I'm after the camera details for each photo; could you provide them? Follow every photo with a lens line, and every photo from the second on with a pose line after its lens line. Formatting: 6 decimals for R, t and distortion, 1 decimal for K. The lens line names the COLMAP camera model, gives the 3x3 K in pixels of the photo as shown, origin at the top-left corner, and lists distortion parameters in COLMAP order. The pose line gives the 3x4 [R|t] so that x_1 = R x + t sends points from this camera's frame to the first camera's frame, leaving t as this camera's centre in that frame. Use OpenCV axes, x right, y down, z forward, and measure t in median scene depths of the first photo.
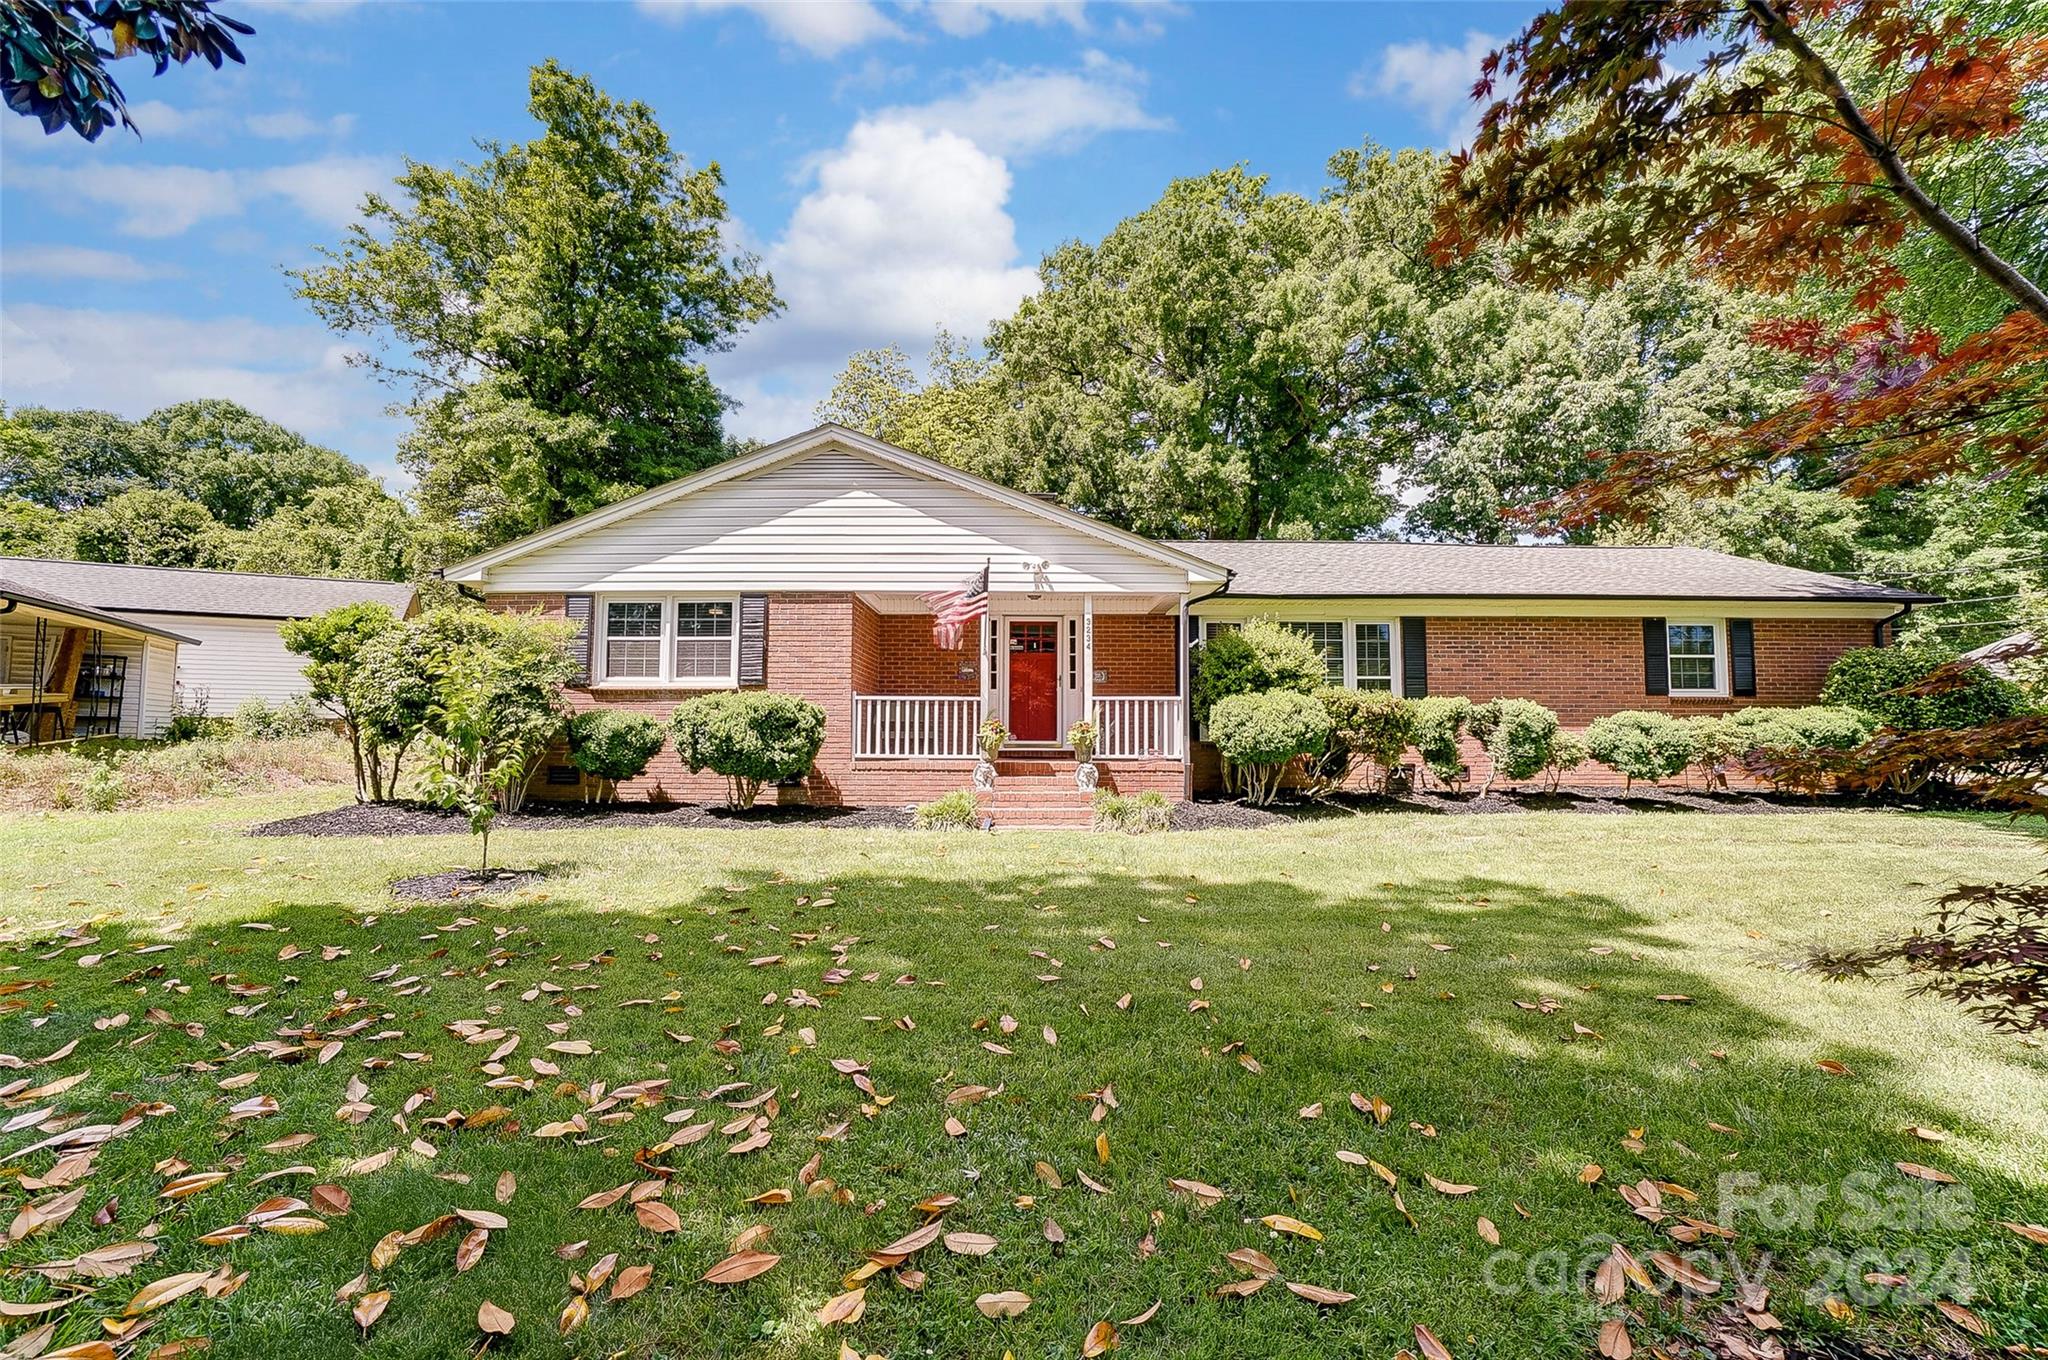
lens RADIAL K [[898.1, 0, 1023.7], [0, 898.1, 683.2], [0, 0, 1]] dist [-0.046819, 0.004860]
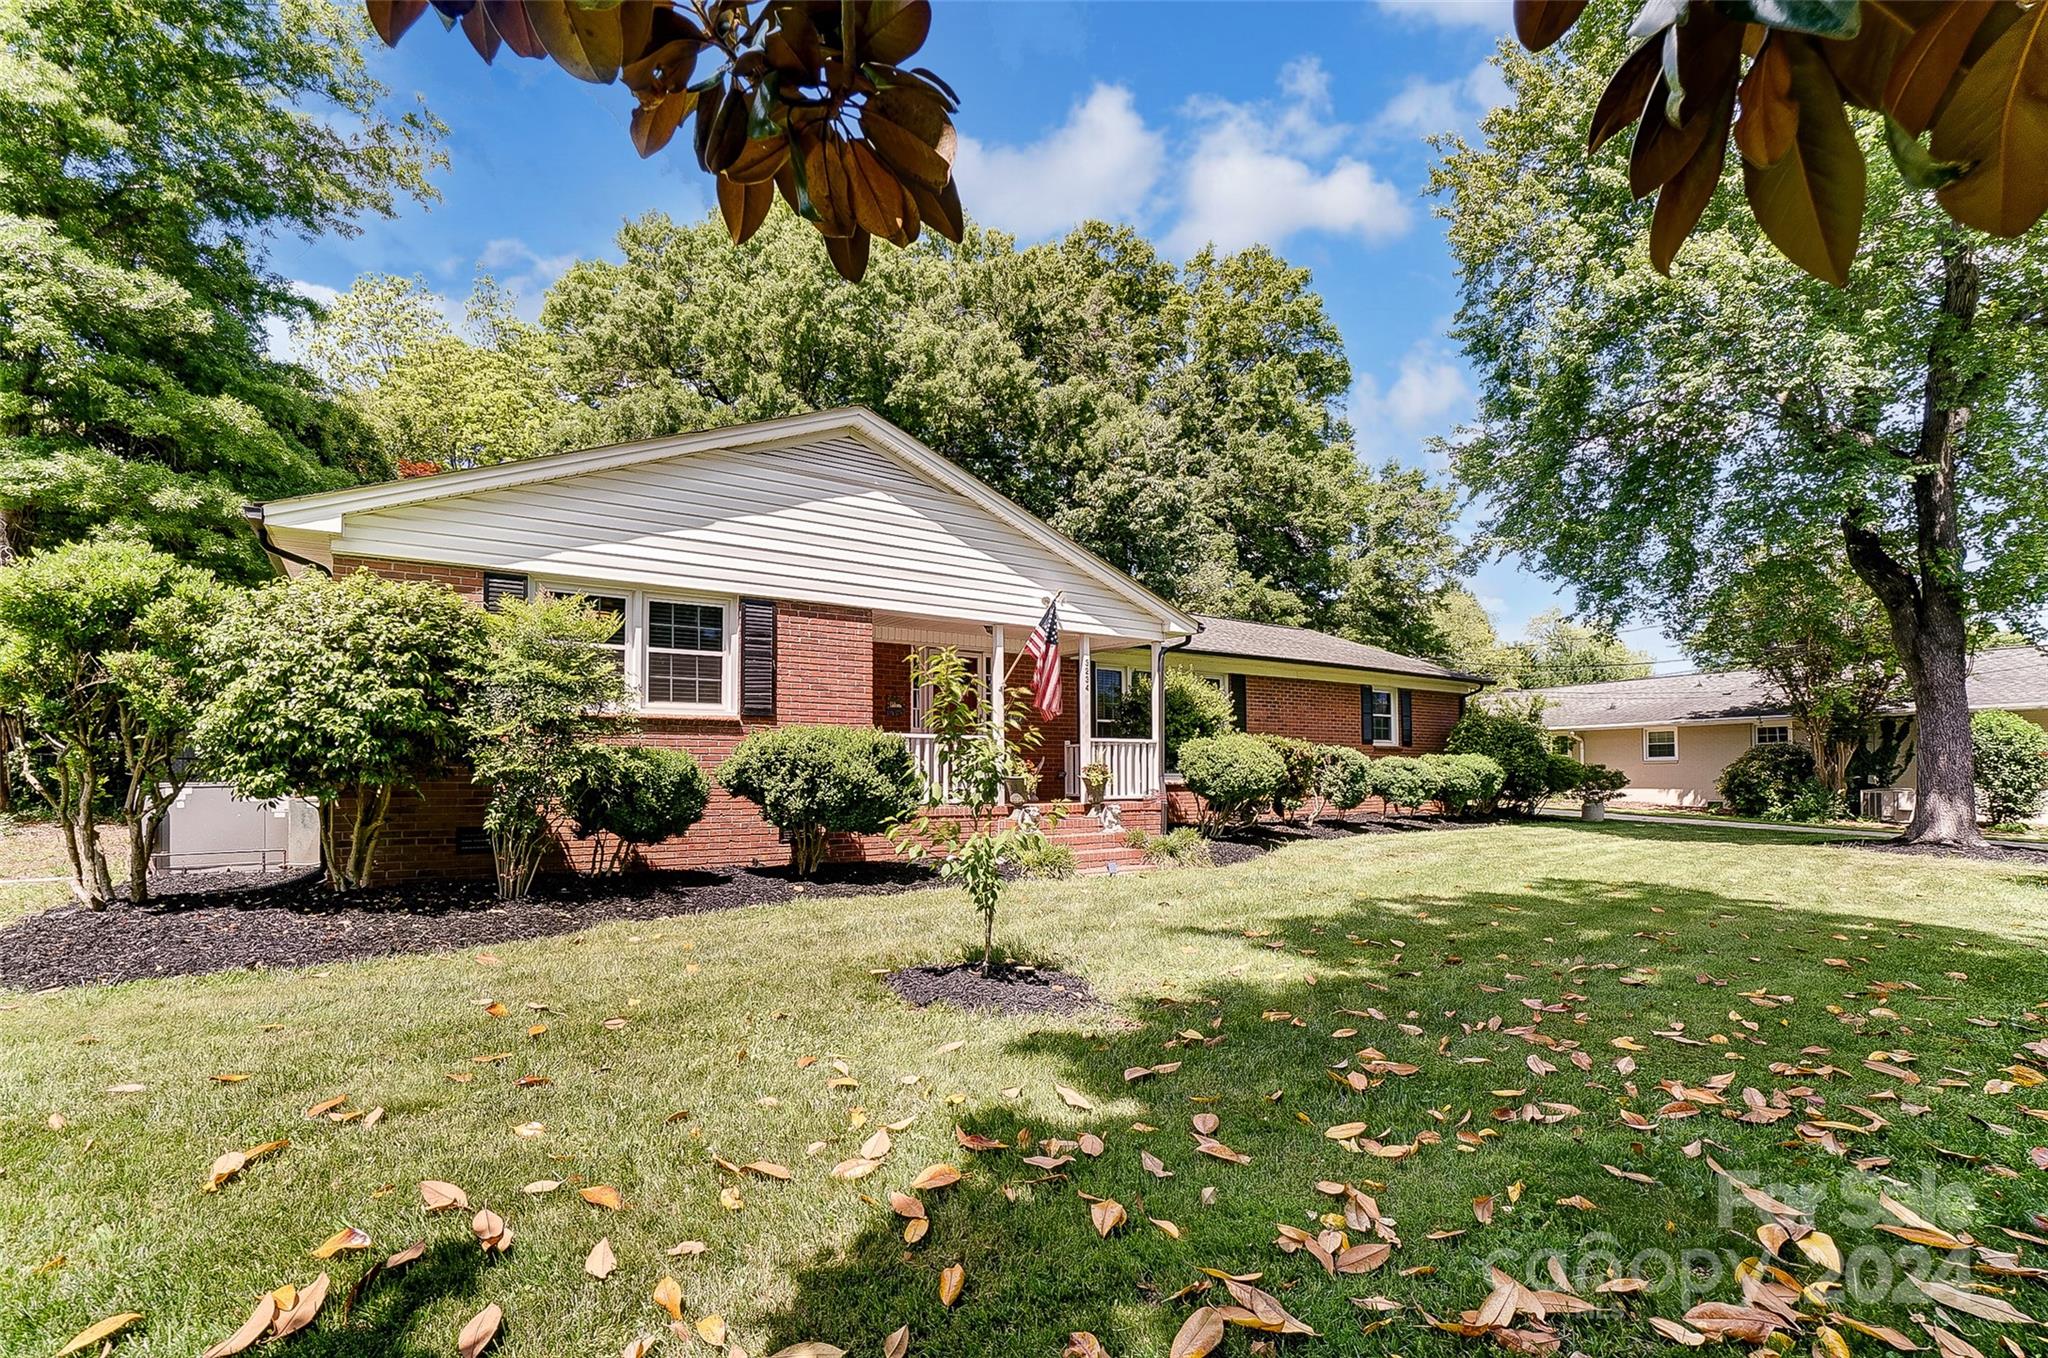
lens RADIAL K [[898.1, 0, 1014.7], [0, 898.1, 761.4], [0, 0, 1]] dist [-0.046819, 0.004860]
pose [[0.829095, 0.004344, 0.559090, -0.547391], [-0.030887, 0.998799, 0.038043, 0.005402], [-0.558254, -0.048810, 0.828233, 0.209162]]
